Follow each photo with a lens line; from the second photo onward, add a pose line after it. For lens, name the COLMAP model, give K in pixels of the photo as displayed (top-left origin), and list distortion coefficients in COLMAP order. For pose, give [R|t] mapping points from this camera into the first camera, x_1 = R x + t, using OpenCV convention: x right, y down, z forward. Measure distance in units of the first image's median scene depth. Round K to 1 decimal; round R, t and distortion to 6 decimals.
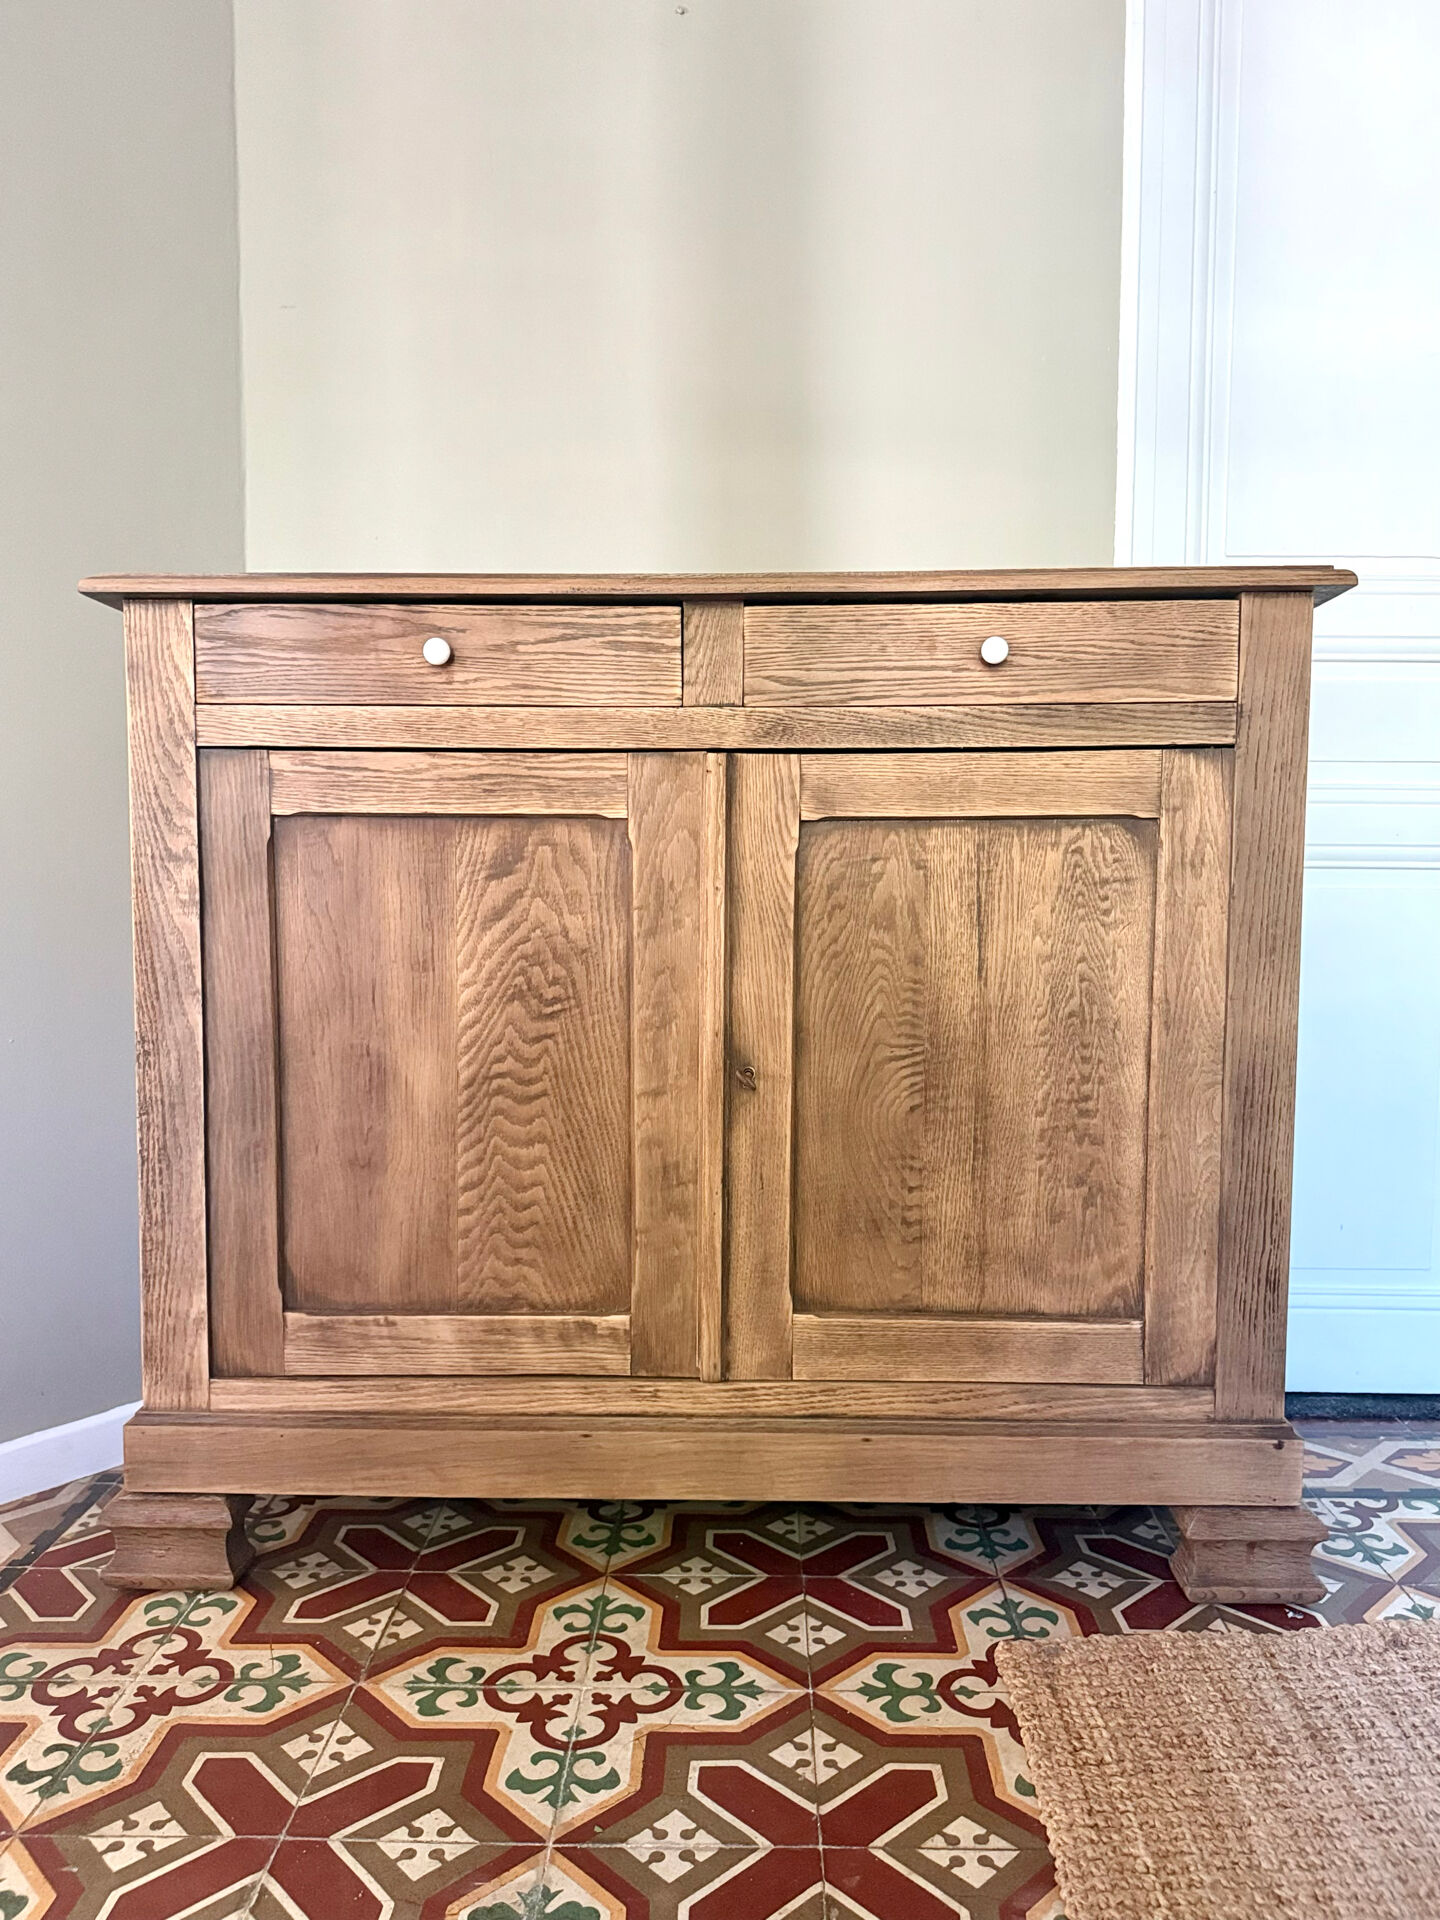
lens RADIAL K [[1403.3, 0, 737.5], [0, 1403.3, 964.3], [0, 0, 1]] dist [0.044497, -0.078705]
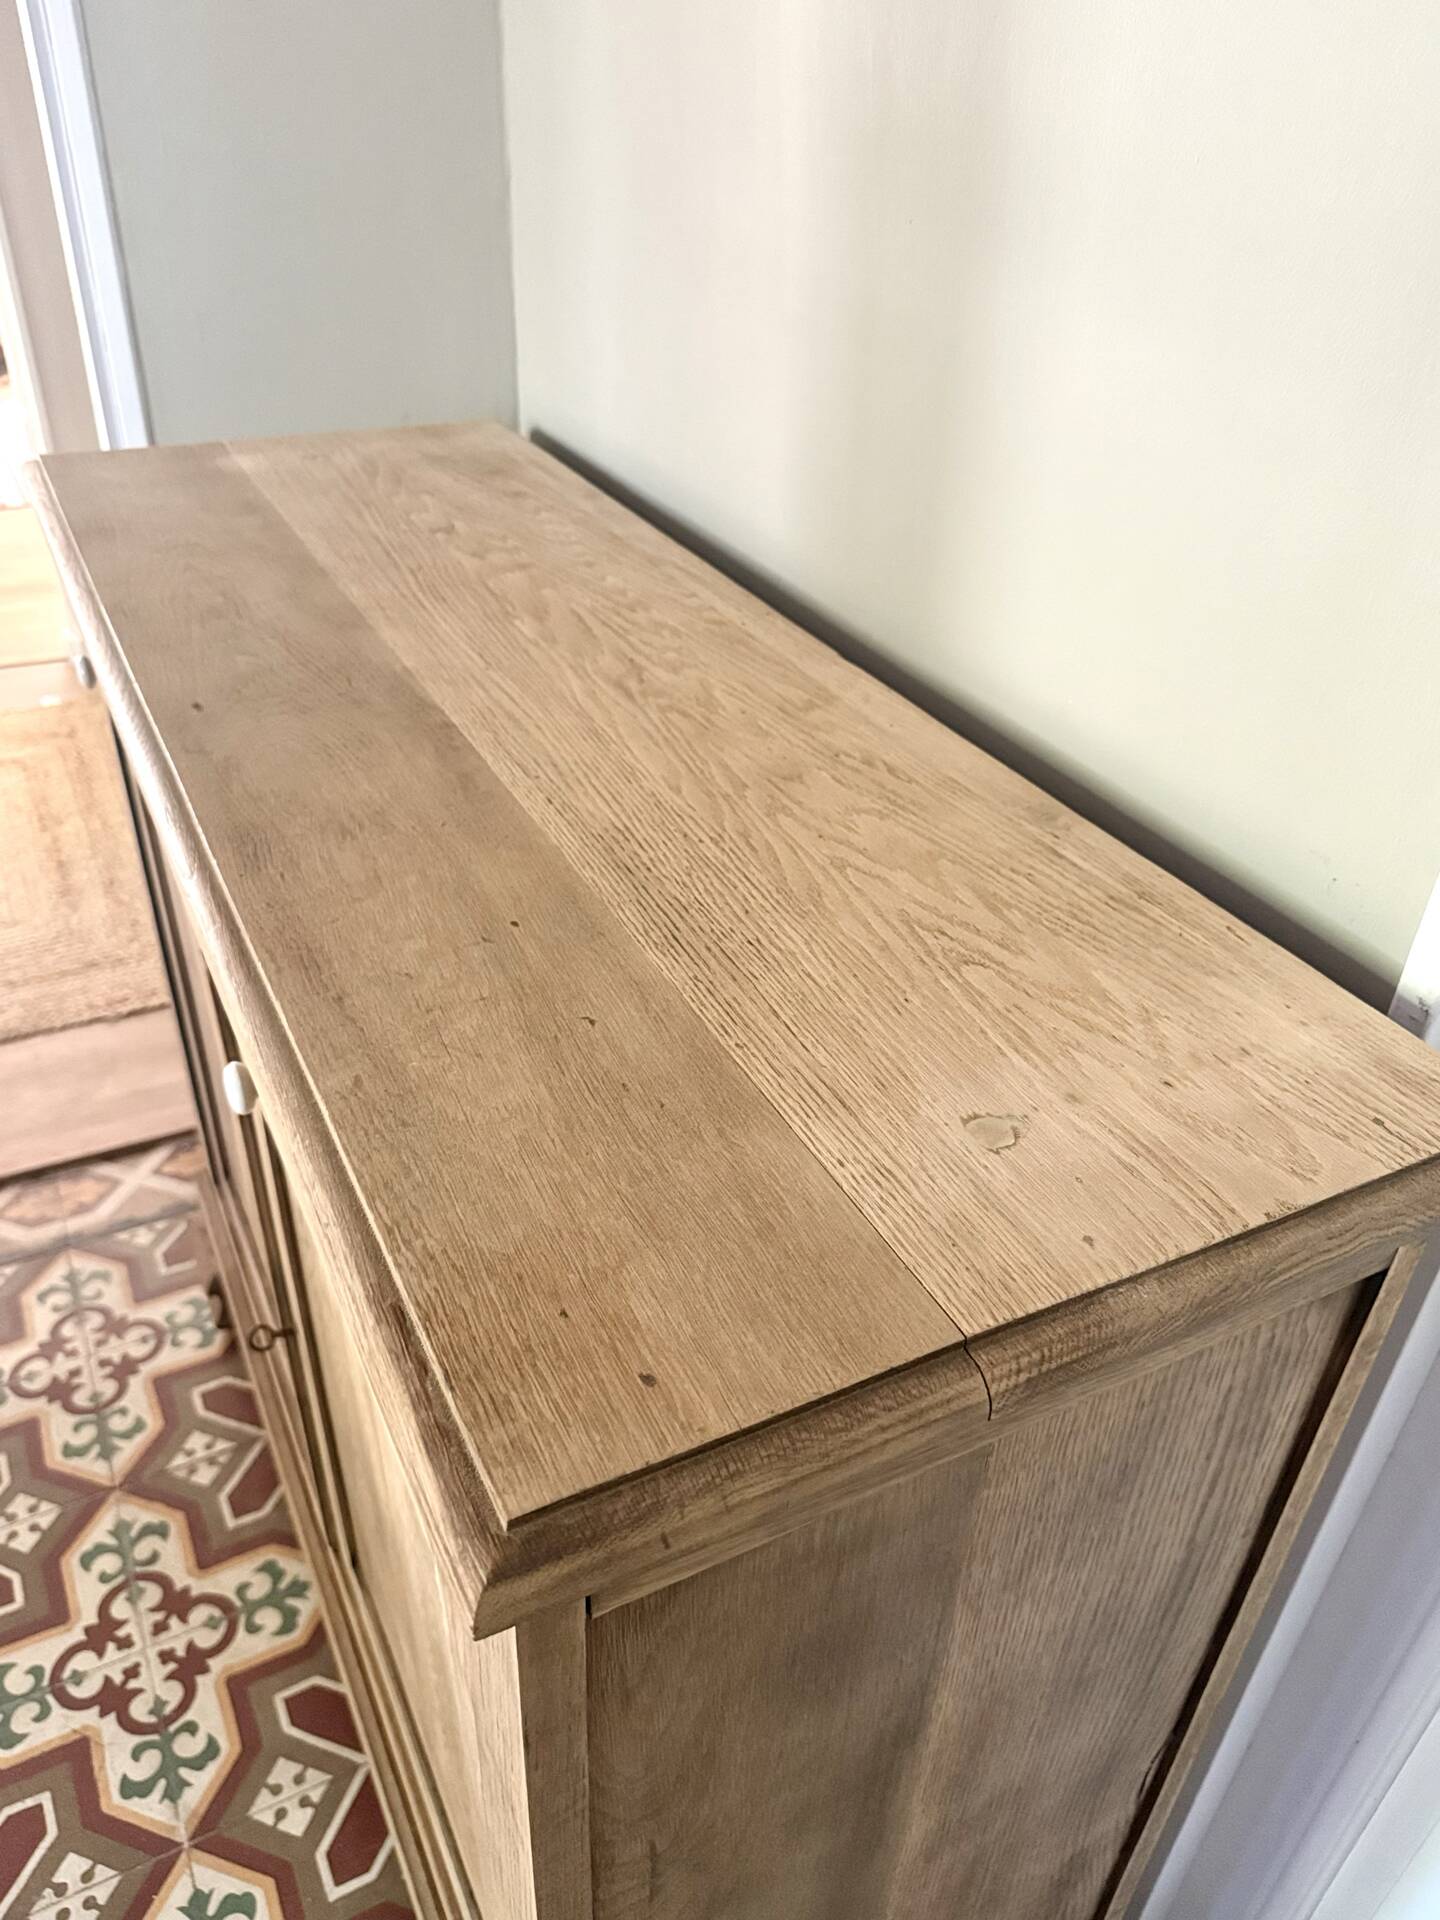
lens RADIAL K [[1403.3, 0, 723.0], [0, 1403.3, 976.3], [0, 0, 1]] dist [0.044497, -0.078705]
pose [[0.480115, 0.512550, -0.711886, 0.564721], [-0.105278, 0.839341, 0.533314, -0.513321], [0.870865, -0.181106, 0.456940, 0.892206]]
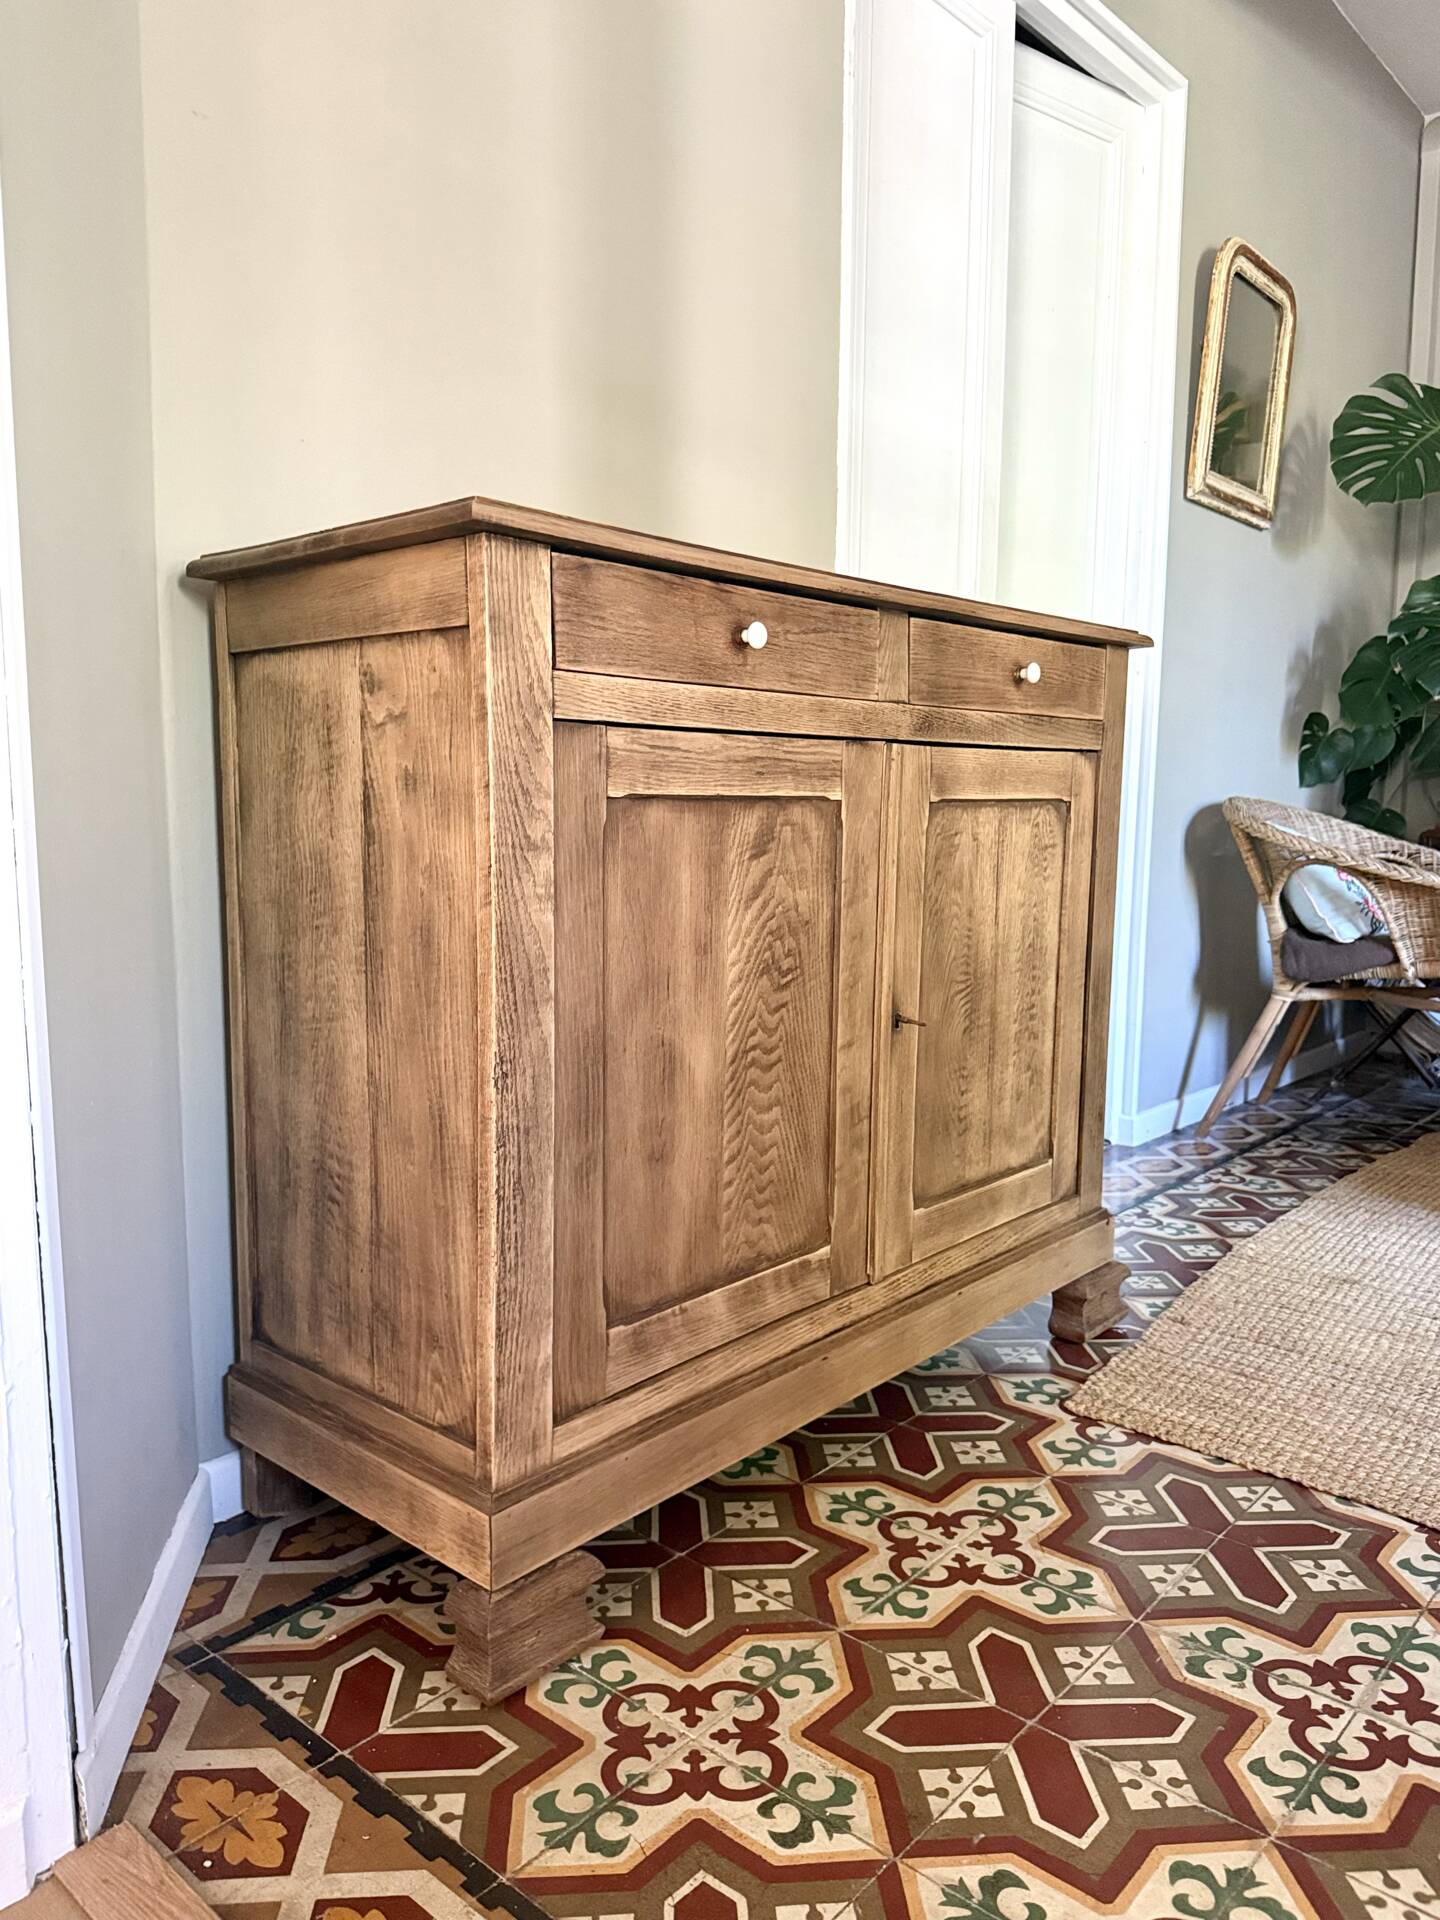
lens RADIAL K [[1394.4, 0, 735.2], [0, 1394.4, 960.2], [0, 0, 1]] dist [0.056465, -0.086860]
pose [[0.641932, -0.085955, 0.761928, -0.976710], [0.048073, 0.996254, 0.071888, -0.061295], [-0.765253, -0.009519, 0.643659, 0.353046]]
